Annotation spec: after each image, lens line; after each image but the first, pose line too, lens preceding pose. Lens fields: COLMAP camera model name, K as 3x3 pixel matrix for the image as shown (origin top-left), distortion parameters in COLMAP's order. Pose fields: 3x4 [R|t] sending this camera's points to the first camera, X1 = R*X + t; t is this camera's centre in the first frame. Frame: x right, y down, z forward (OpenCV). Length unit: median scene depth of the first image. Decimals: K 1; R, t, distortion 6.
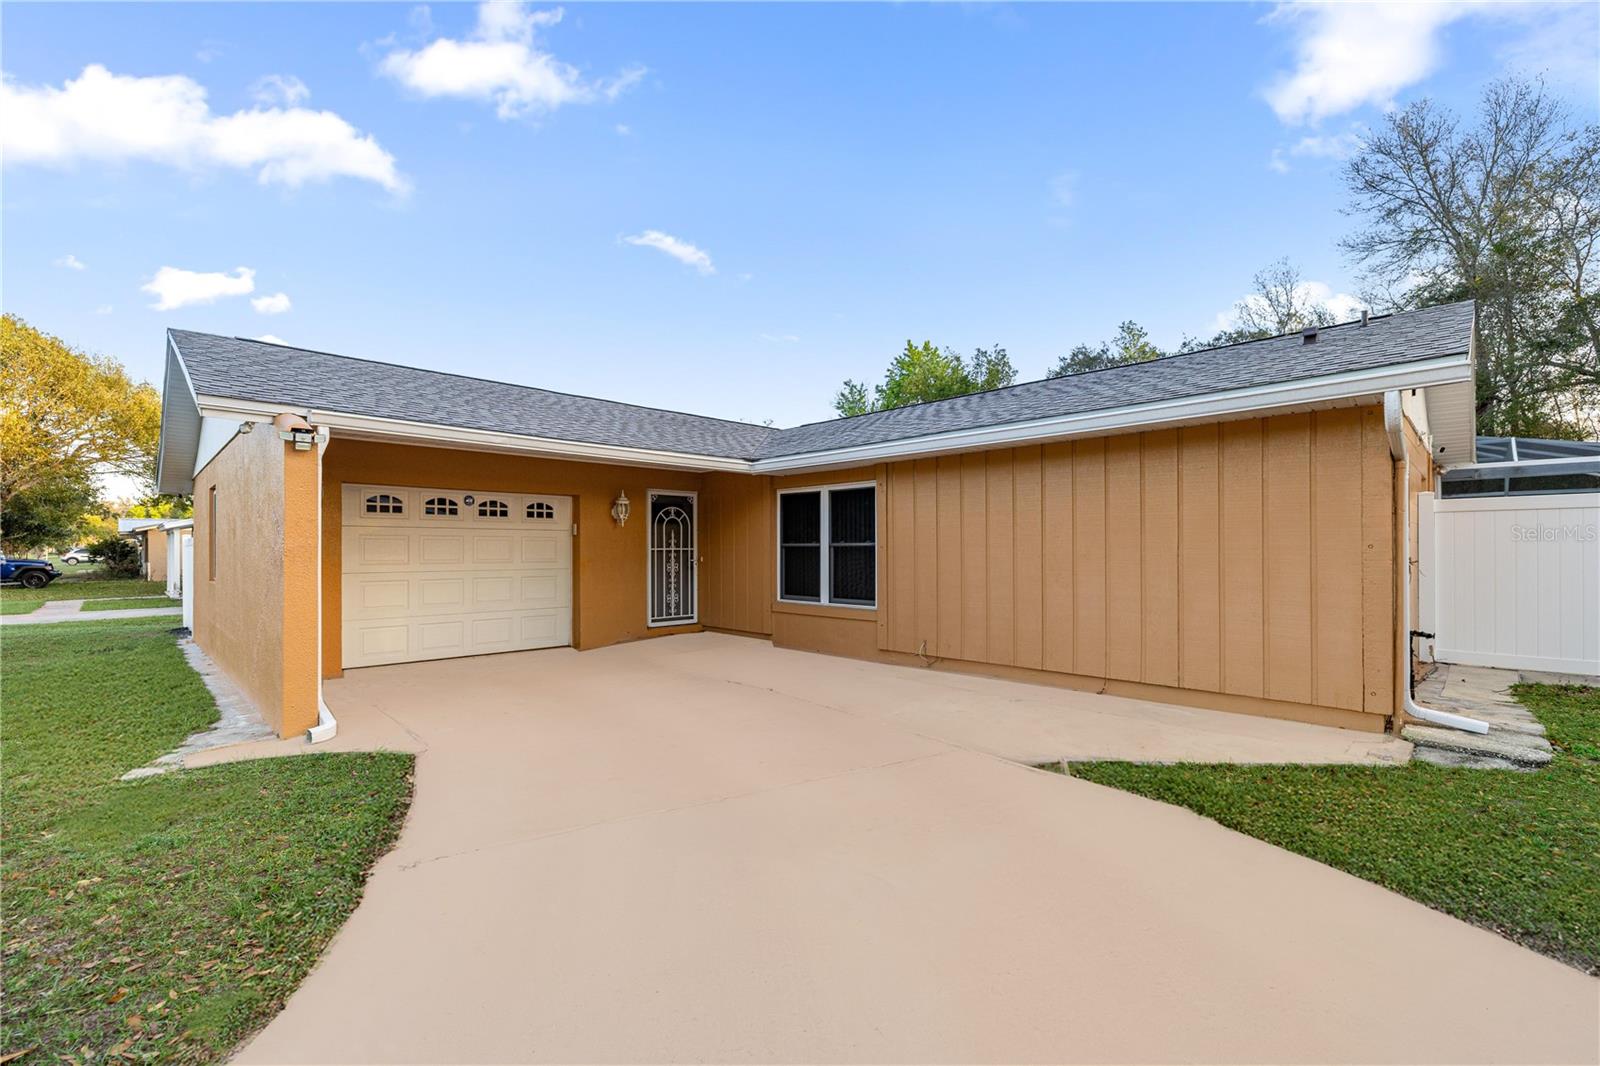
lens RADIAL K [[678.1, 0, 800.0], [0, 678.1, 533.0], [0, 0, 1]] dist [-0.000242, -0.000028]
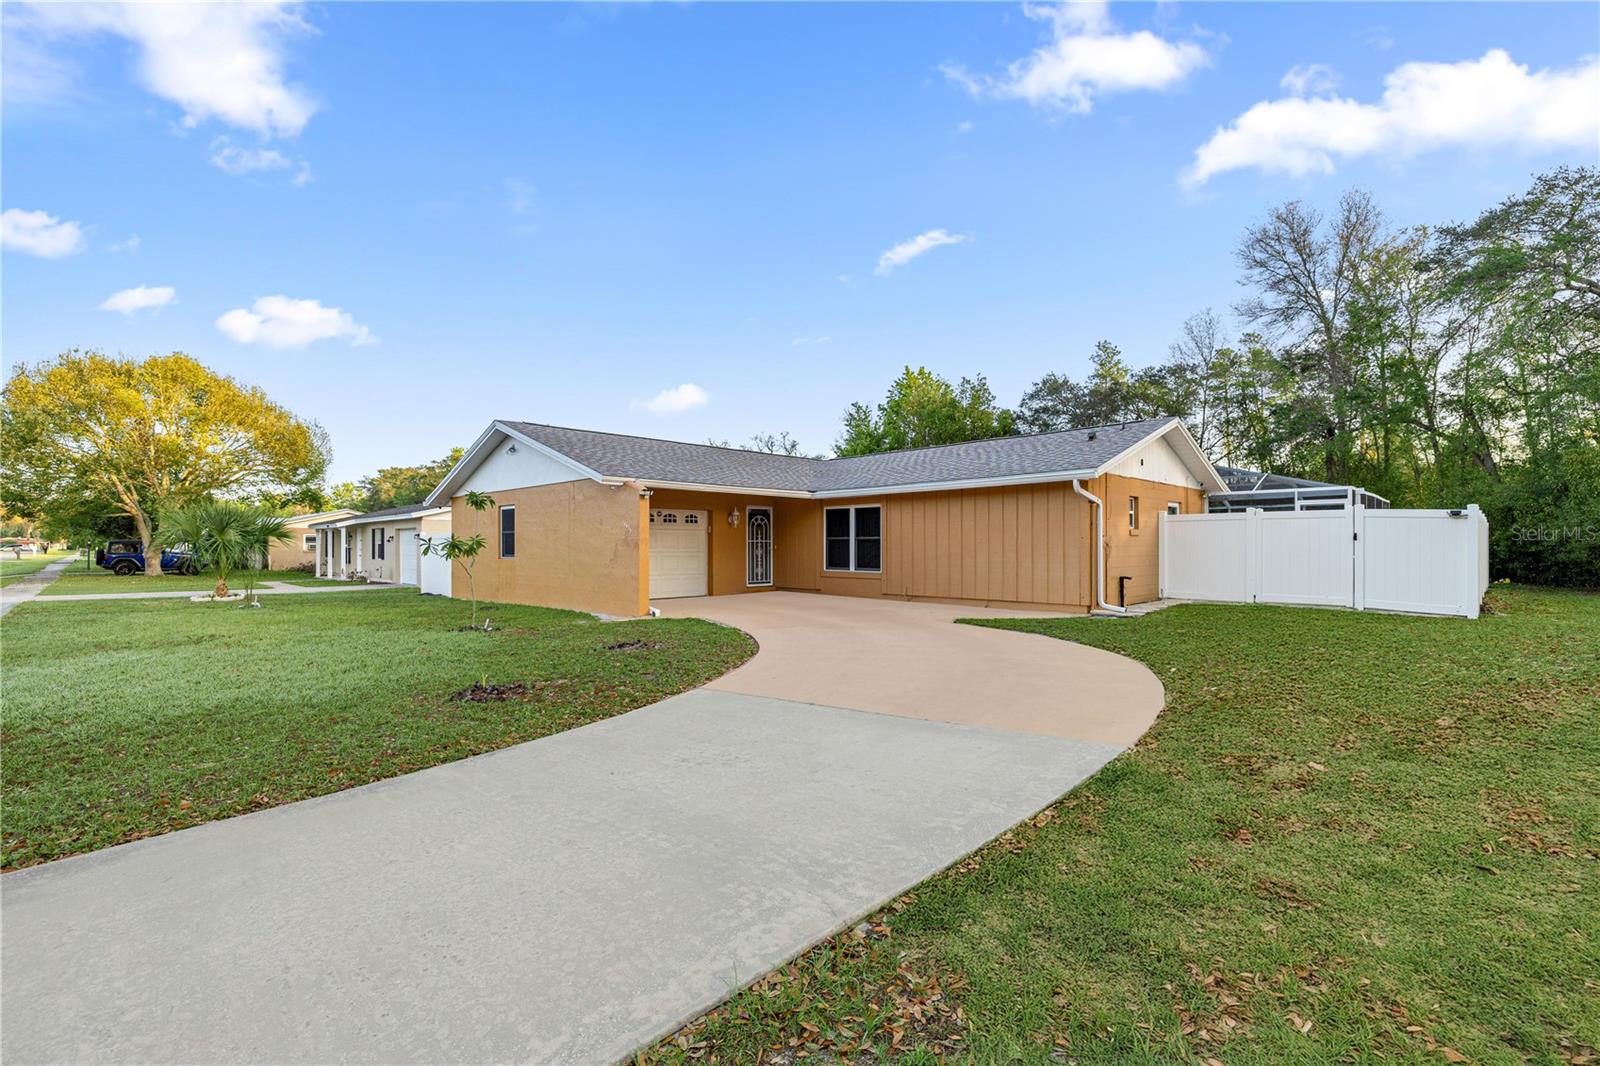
lens RADIAL K [[678.1, 0, 800.0], [0, 678.1, 533.0], [0, 0, 1]] dist [-0.000242, -0.000028]
pose [[0.999999, 0.000092, -0.001578, -0.091443], [-0.000084, 0.999985, 0.005482, -0.005853], [0.001578, -0.005482, 0.999984, -0.733417]]
